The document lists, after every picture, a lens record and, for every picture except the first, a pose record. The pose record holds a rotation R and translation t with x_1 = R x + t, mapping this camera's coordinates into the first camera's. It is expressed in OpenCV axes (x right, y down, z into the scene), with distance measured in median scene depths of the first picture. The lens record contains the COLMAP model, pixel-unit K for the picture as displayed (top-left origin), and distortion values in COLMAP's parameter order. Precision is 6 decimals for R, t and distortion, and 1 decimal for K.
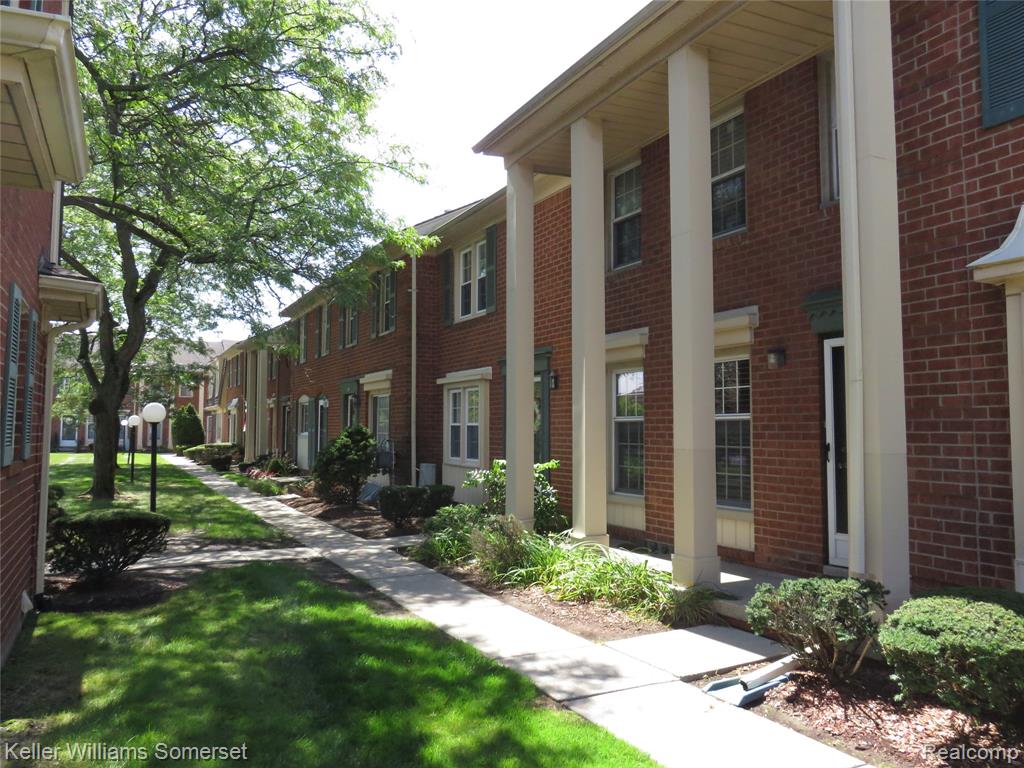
lens RADIAL K [[768.3, 0, 509.7], [0, 768.3, 383.1], [0, 0, 1]] dist [-0.010882, 0.010184]
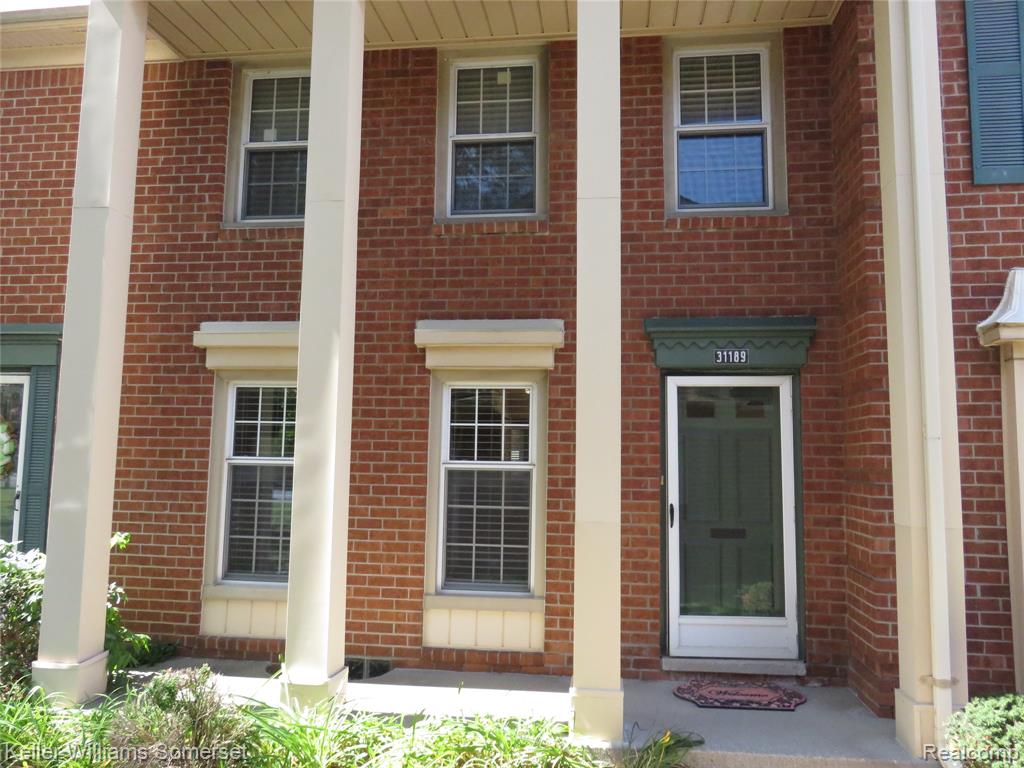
lens RADIAL K [[768.3, 0, 514.2], [0, 768.3, 383.0], [0, 0, 1]] dist [-0.010882, 0.010184]
pose [[0.565161, 0.089548, 0.820106, -0.353062], [-0.063845, 0.995858, -0.064741, 0.014057], [-0.822506, -0.015771, 0.568538, 0.672696]]
